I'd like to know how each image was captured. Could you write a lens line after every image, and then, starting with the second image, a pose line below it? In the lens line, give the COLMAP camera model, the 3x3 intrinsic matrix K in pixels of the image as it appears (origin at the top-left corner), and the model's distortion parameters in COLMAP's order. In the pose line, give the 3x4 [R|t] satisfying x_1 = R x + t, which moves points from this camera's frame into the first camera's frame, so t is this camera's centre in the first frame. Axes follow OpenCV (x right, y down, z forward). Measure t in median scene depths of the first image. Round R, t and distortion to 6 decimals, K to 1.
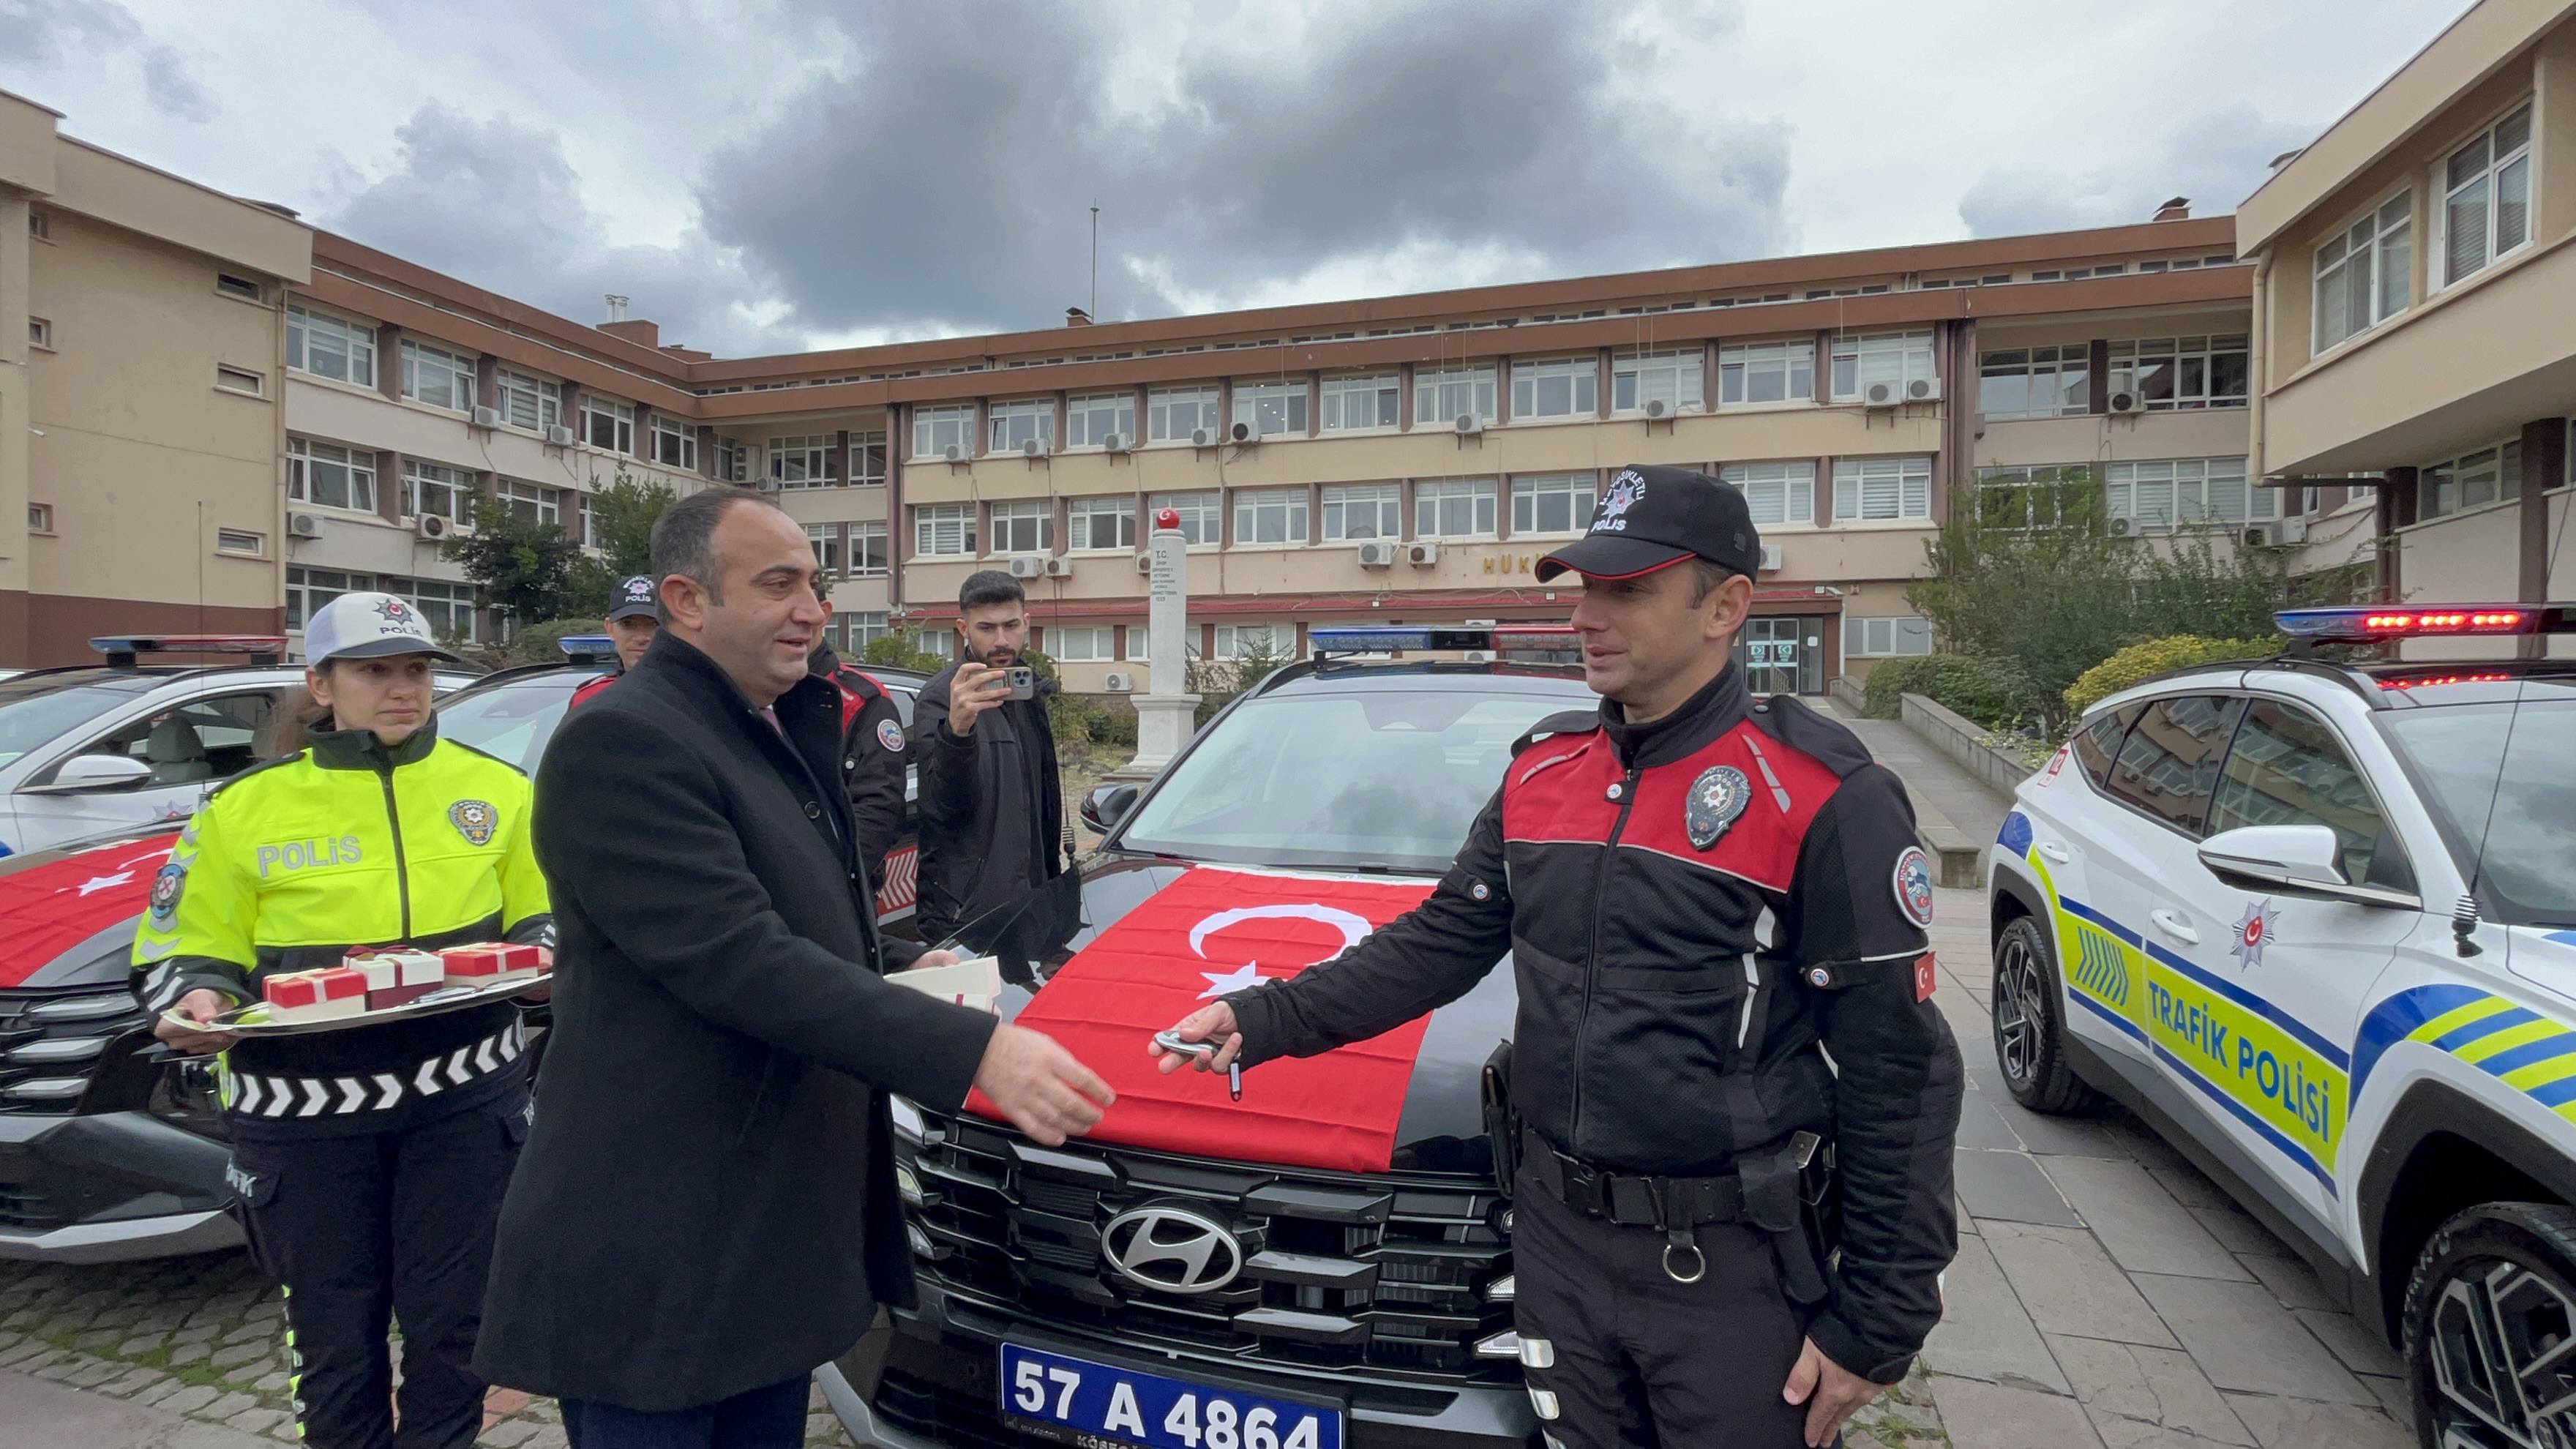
lens RADIAL K [[1194.2, 0, 1291.5], [0, 1194.2, 726.6], [0, 0, 1]] dist [-0.003228, 0.001251]
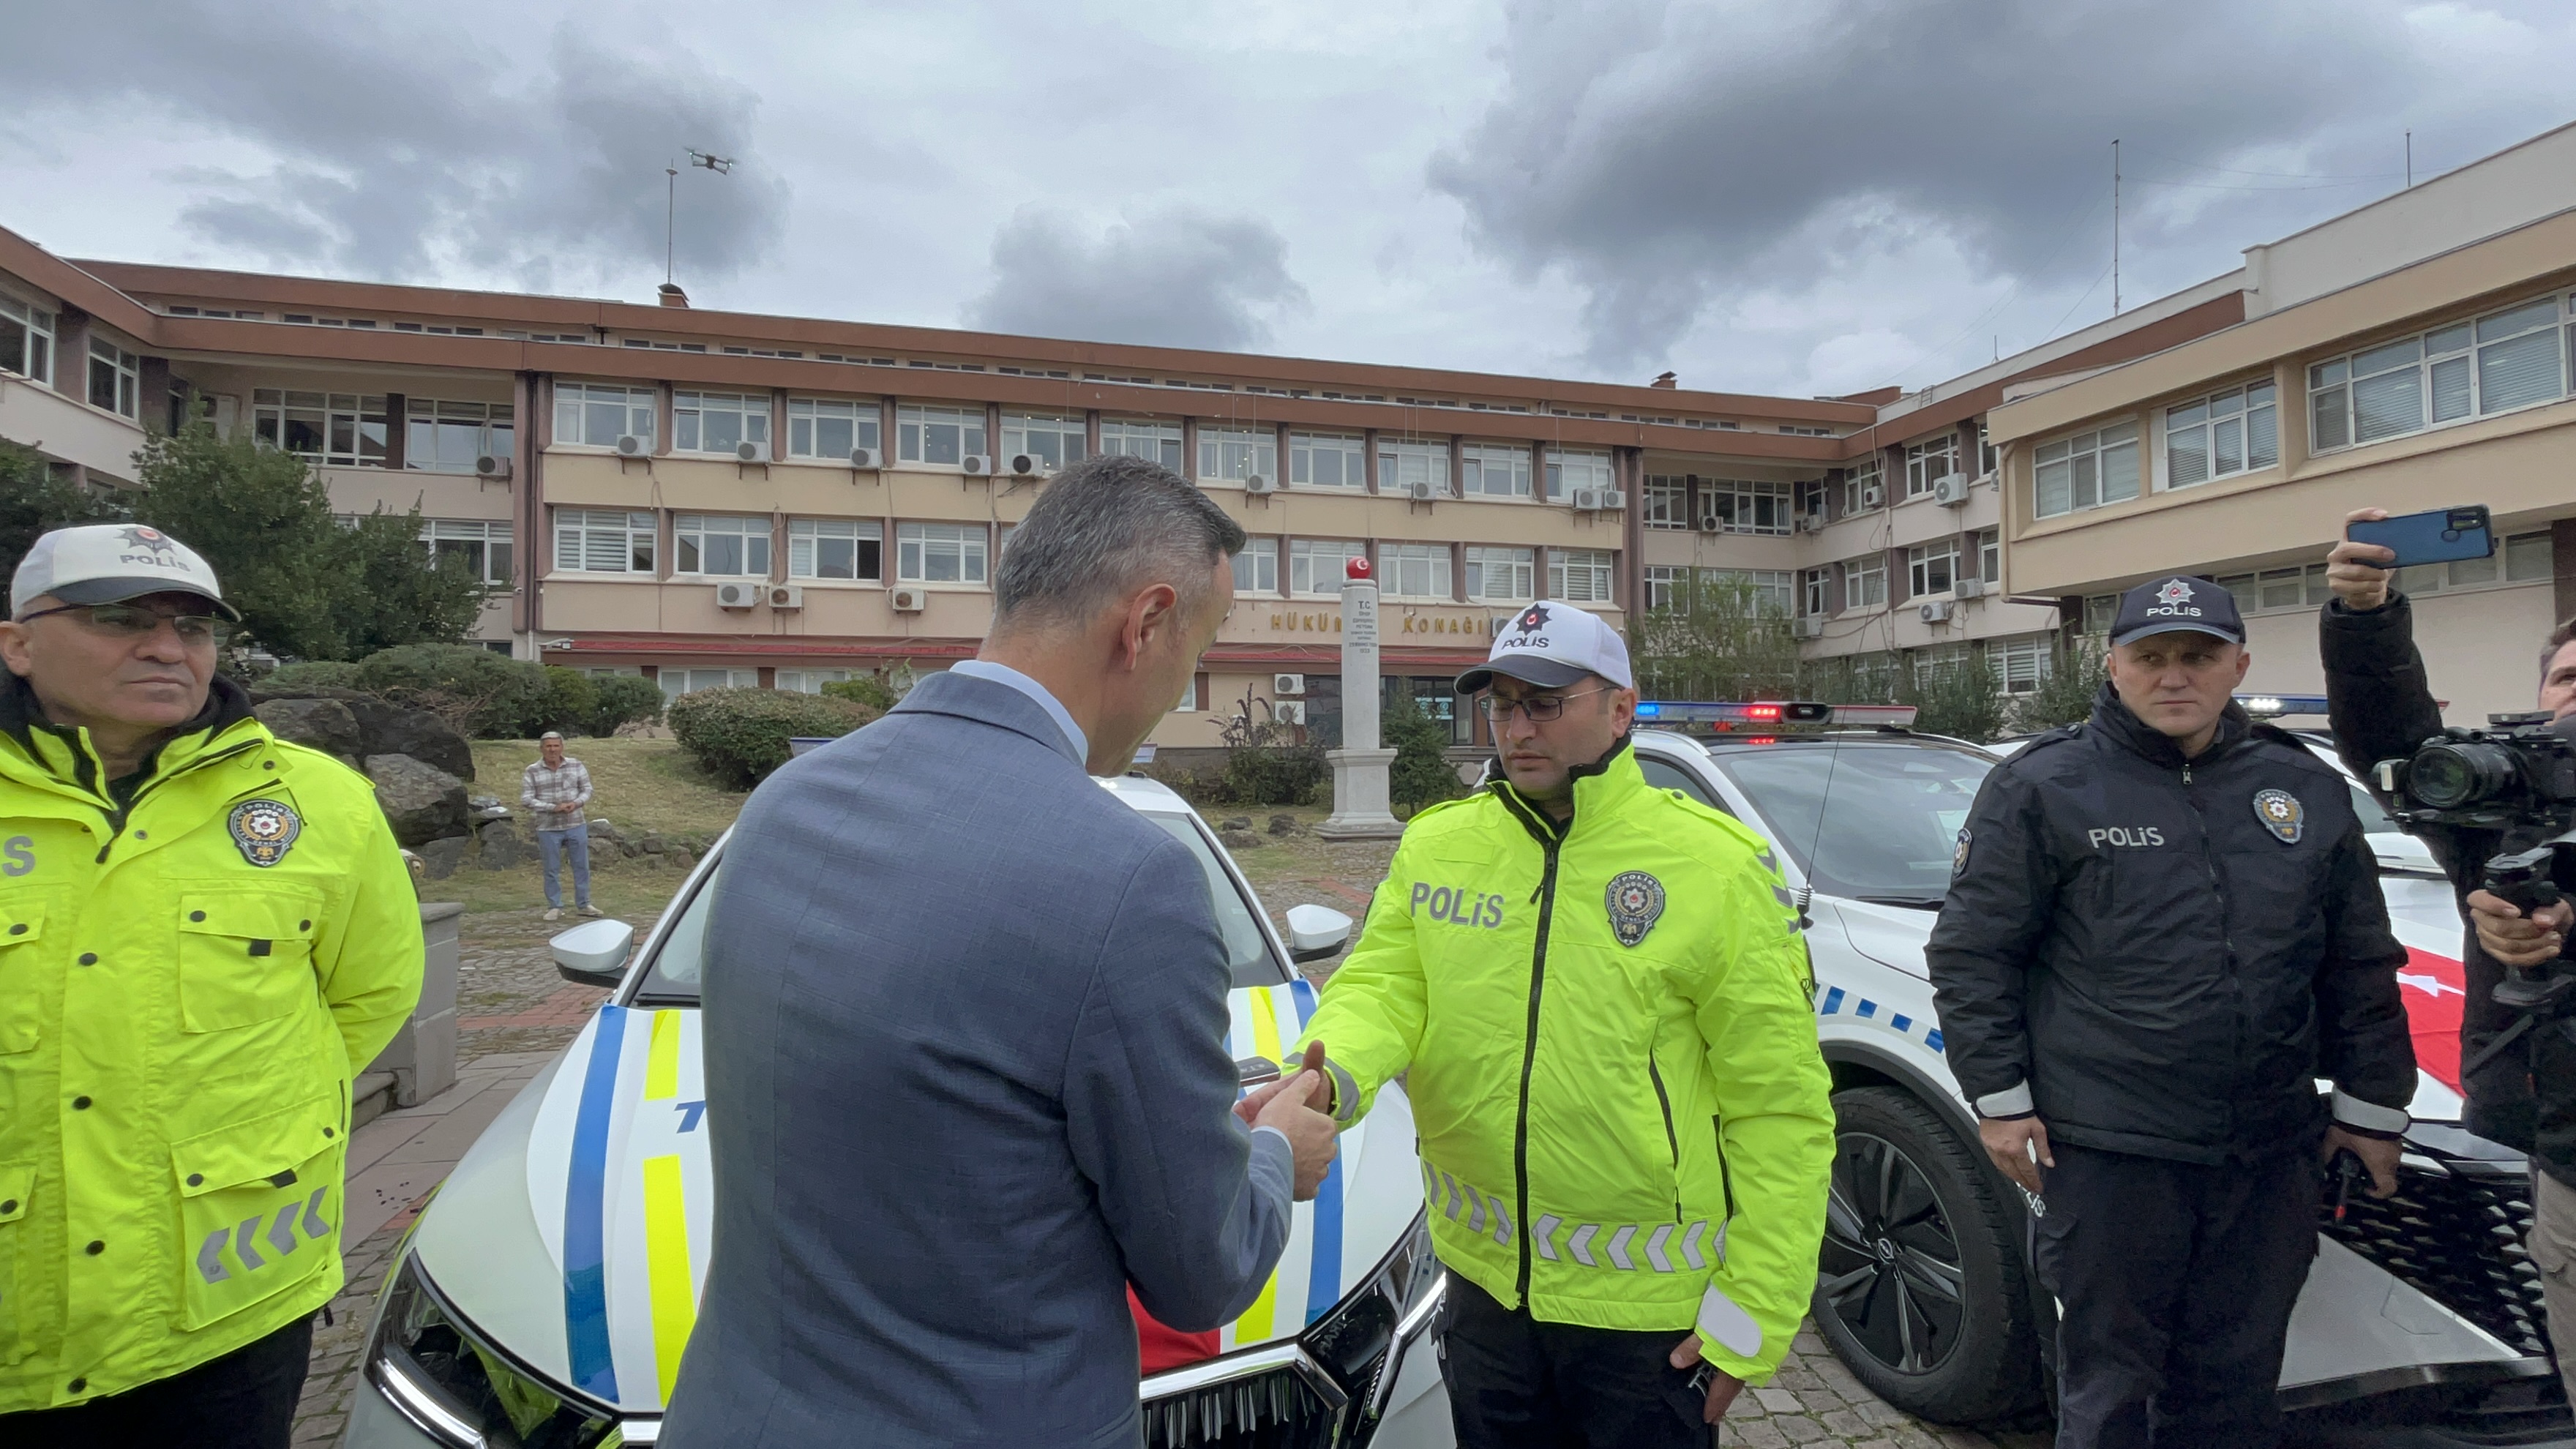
lens RADIAL K [[1194.2, 0, 1288.8], [0, 1194.2, 729.4], [0, 0, 1]] dist [-0.003228, 0.001251]
pose [[0.853847, 0.003143, 0.520514, -0.364301], [0.017622, 0.999234, -0.034940, -0.004907], [-0.520225, 0.039006, 0.853138, 0.111437]]
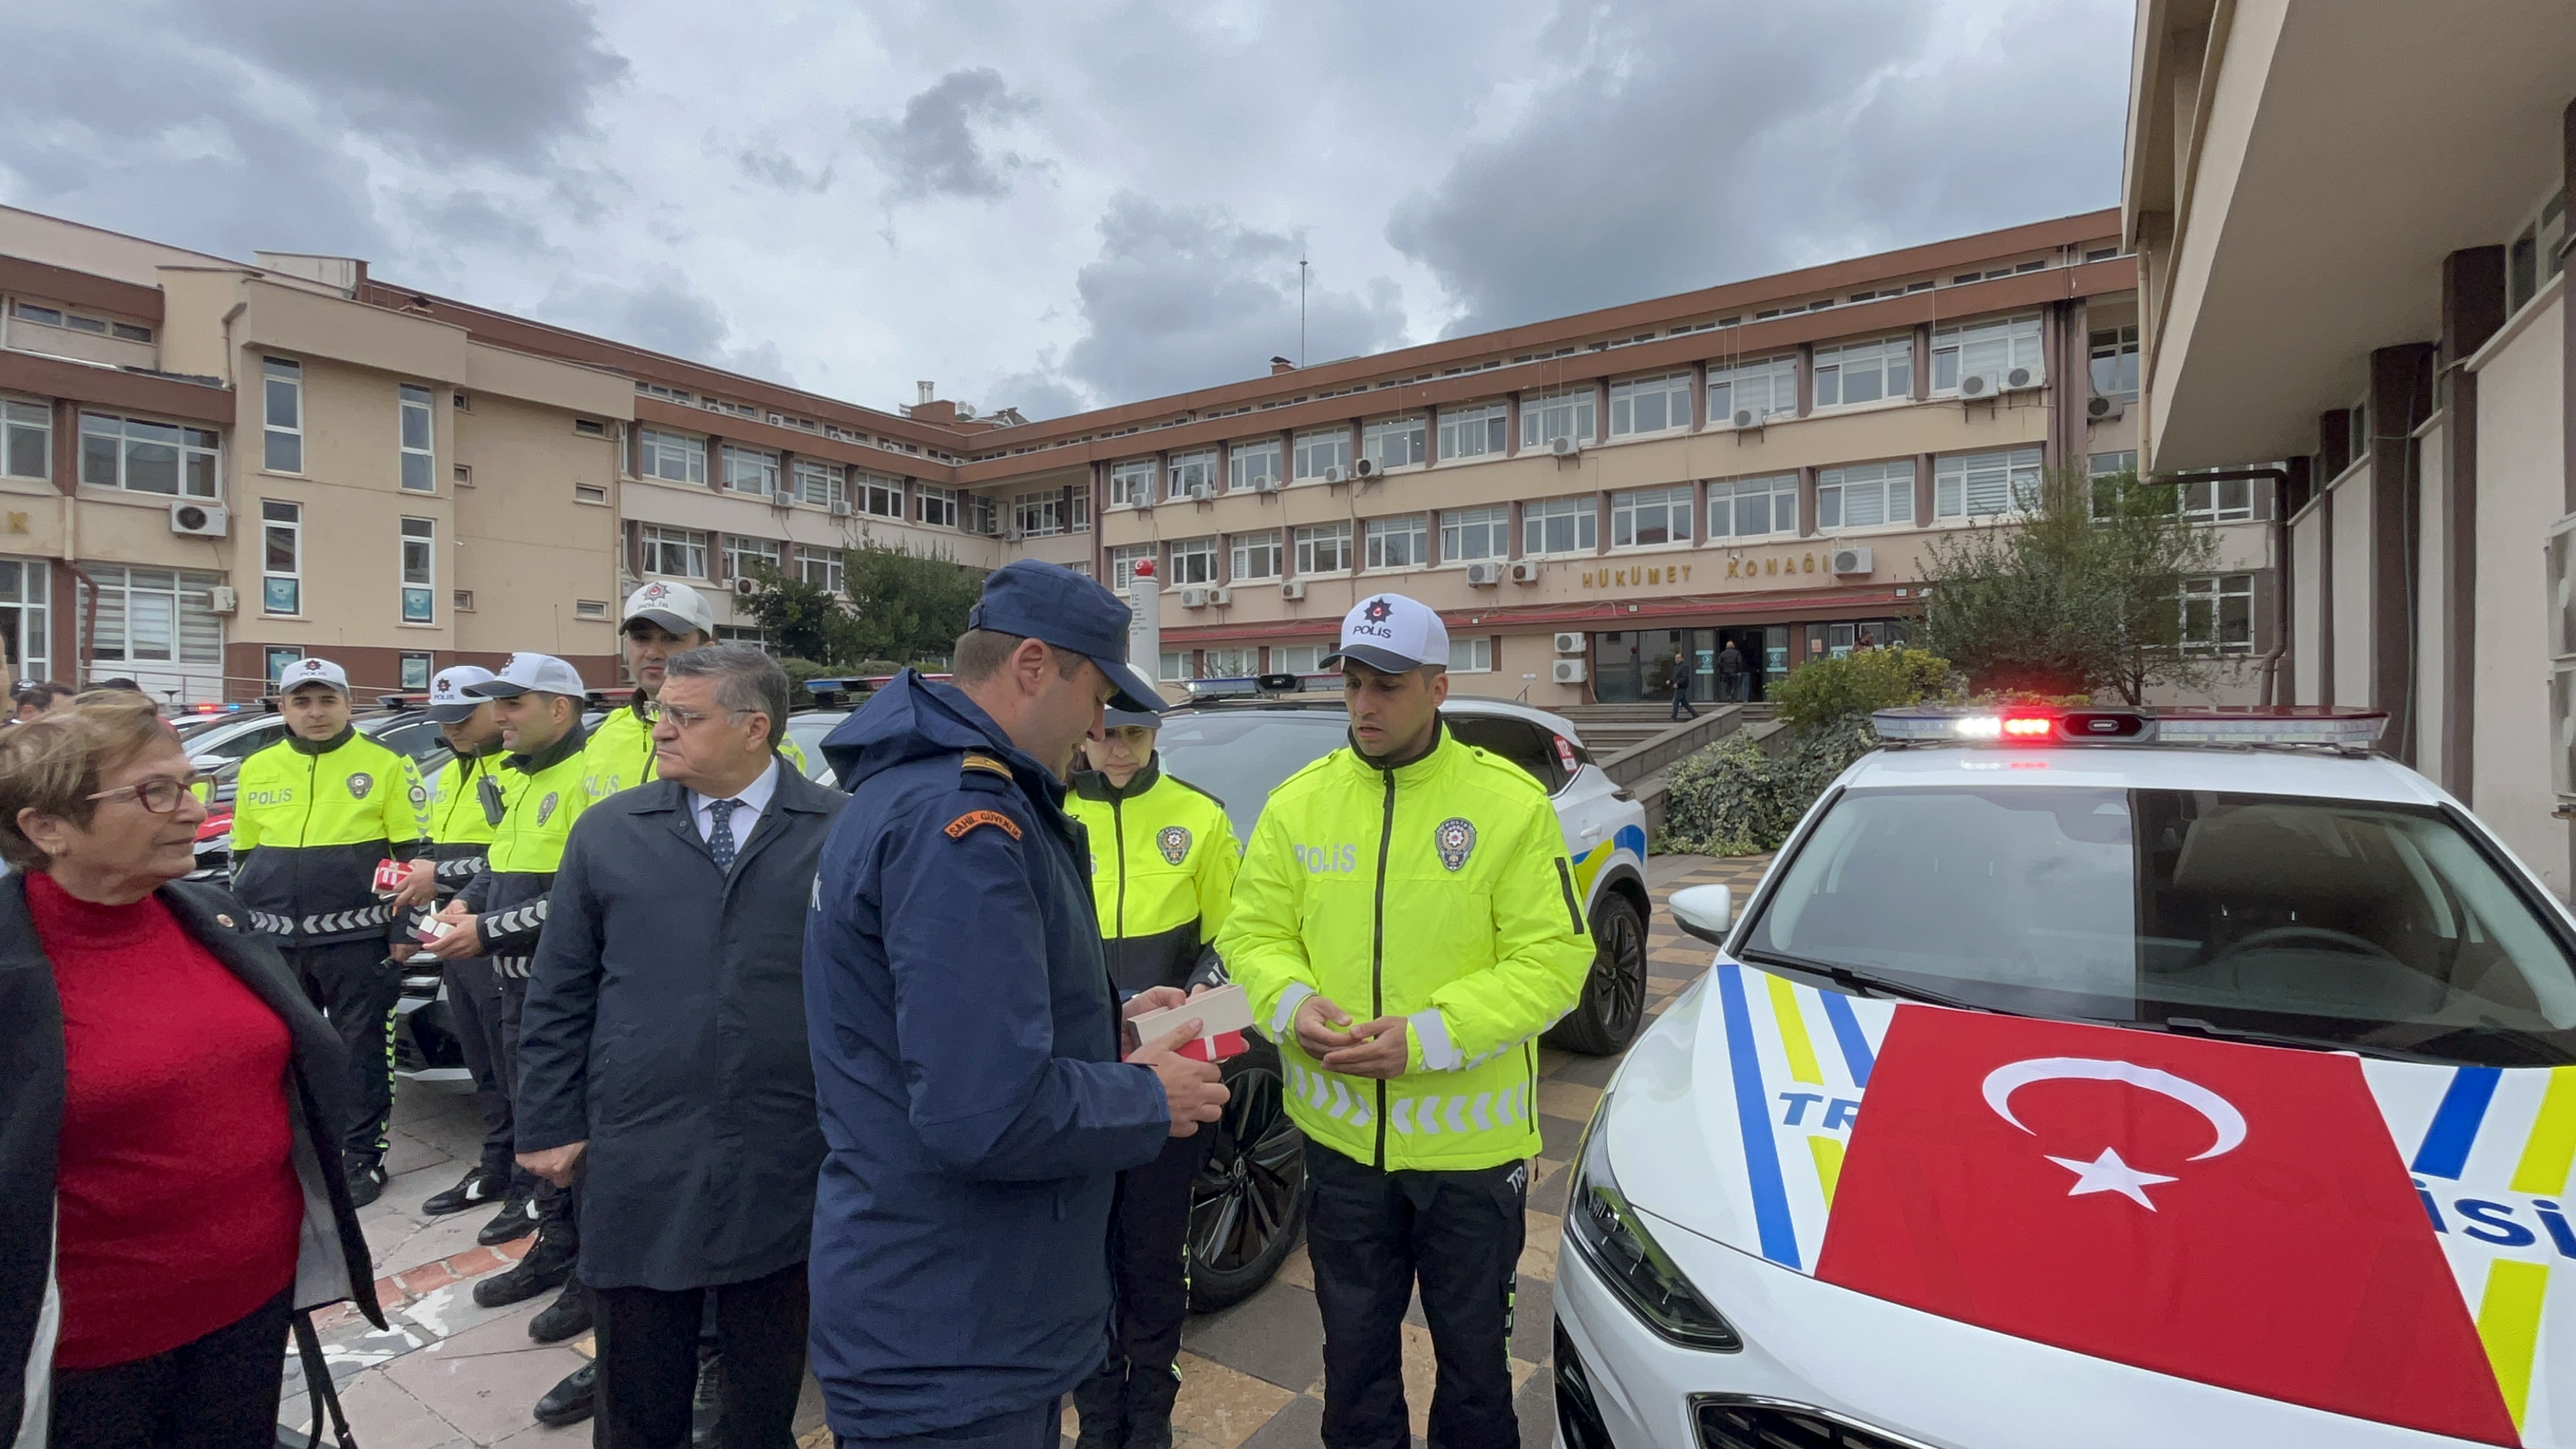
lens RADIAL K [[1194.2, 0, 1289.5], [0, 1194.2, 727.8], [0, 0, 1]] dist [-0.003228, 0.001251]
pose [[0.956330, -0.007990, -0.292179, 0.219426], [0.005743, 0.999947, -0.008546, 0.001286], [0.292232, 0.006495, 0.956325, -0.070926]]
